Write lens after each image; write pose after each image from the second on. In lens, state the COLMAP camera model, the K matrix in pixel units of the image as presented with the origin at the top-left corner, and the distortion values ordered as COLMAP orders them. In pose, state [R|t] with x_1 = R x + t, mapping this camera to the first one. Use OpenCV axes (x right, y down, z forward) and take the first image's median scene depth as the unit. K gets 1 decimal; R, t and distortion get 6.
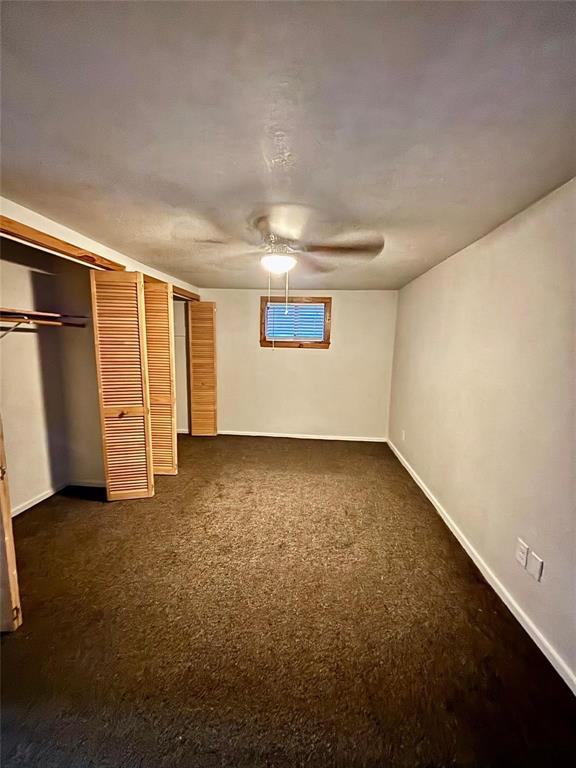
lens RADIAL K [[314.7, 0, 290.7], [0, 314.7, 383.6], [0, 0, 1]] dist [0.013486, -0.000317]
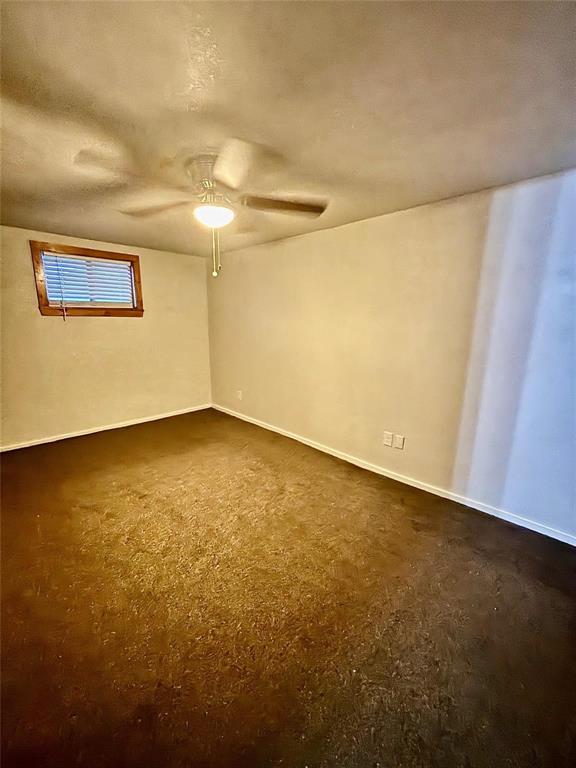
lens RADIAL K [[314.7, 0, 290.7], [0, 314.7, 383.6], [0, 0, 1]] dist [0.013486, -0.000317]
pose [[0.651785, -0.175032, 0.737929, -0.433295], [0.103910, 0.984438, 0.141723, -0.017416], [-0.751251, -0.015694, 0.659830, 0.177360]]
